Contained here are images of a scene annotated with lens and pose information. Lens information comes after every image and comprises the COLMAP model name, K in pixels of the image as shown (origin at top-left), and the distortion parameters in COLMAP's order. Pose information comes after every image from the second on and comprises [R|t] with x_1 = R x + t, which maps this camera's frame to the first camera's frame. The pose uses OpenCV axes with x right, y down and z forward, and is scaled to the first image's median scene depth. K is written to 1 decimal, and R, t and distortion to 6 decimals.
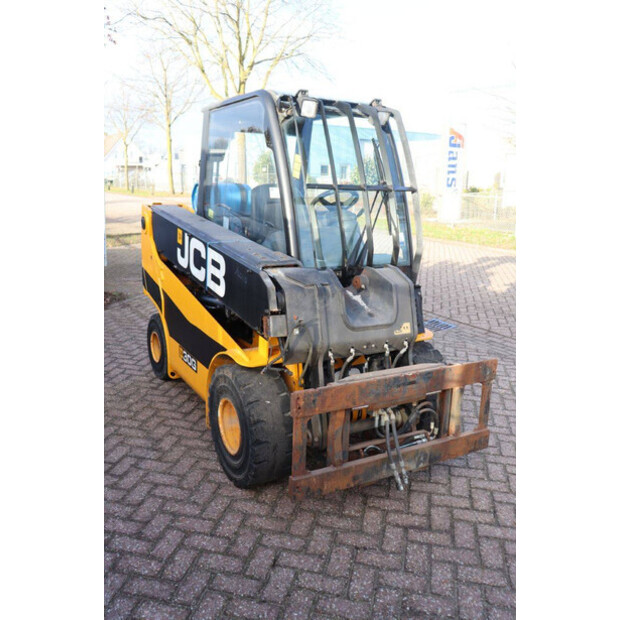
lens RADIAL K [[544.7, 0, 311.4], [0, 544.7, 310.9], [0, 0, 1]] dist [-0.096217, 0.020920]
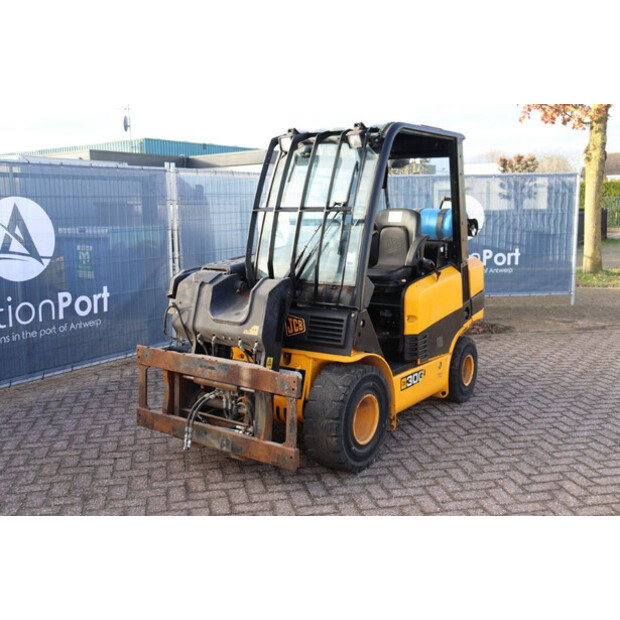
lens RADIAL K [[699.3, 0, 312.3], [0, 699.3, 309.0], [0, 0, 1]] dist [-0.018481, 0.000000]
pose [[0.419816, 0.101503, -0.901916, 1.628212], [-0.192491, 0.981078, 0.020813, -0.069182], [0.886962, 0.164873, 0.431411, 0.498556]]
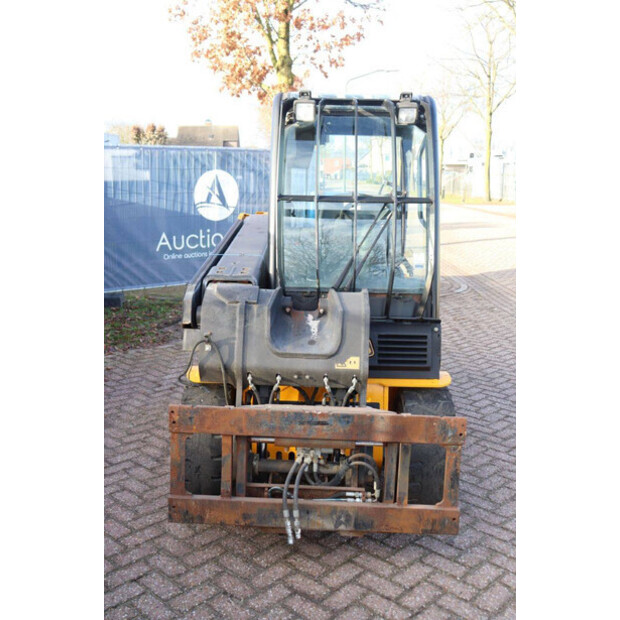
lens RADIAL K [[699.3, 0, 307.9], [0, 699.3, 310.0], [0, 0, 1]] dist [-0.018481, 0.000000]
pose [[0.858991, 0.082991, -0.505220, 0.700761], [-0.111935, 0.993345, -0.027141, -0.013855], [0.499605, 0.079865, 0.862564, 0.011737]]
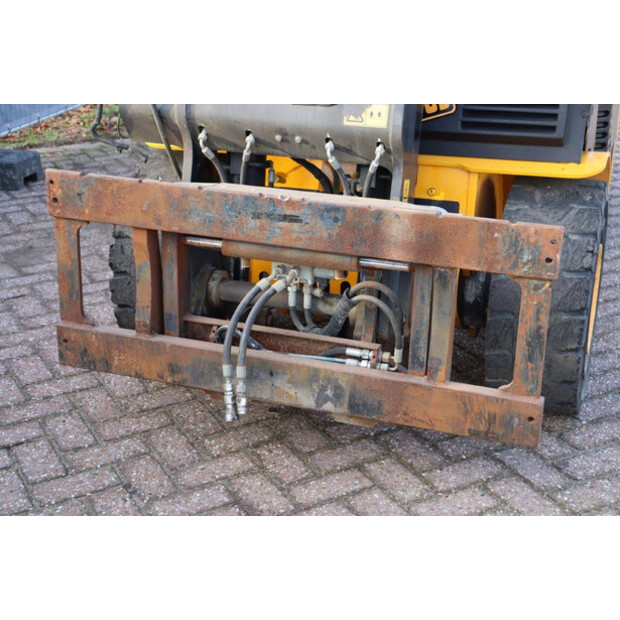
lens RADIAL K [[1010.0, 0, 309.4], [0, 1010.0, 309.8], [0, 0, 1]] dist [0.109245, 0.000000]
pose [[0.653846, 0.253113, -0.713035, 0.834005], [-0.150221, 0.967052, 0.205533, 0.024262], [0.741566, -0.027274, 0.670326, 0.405434]]
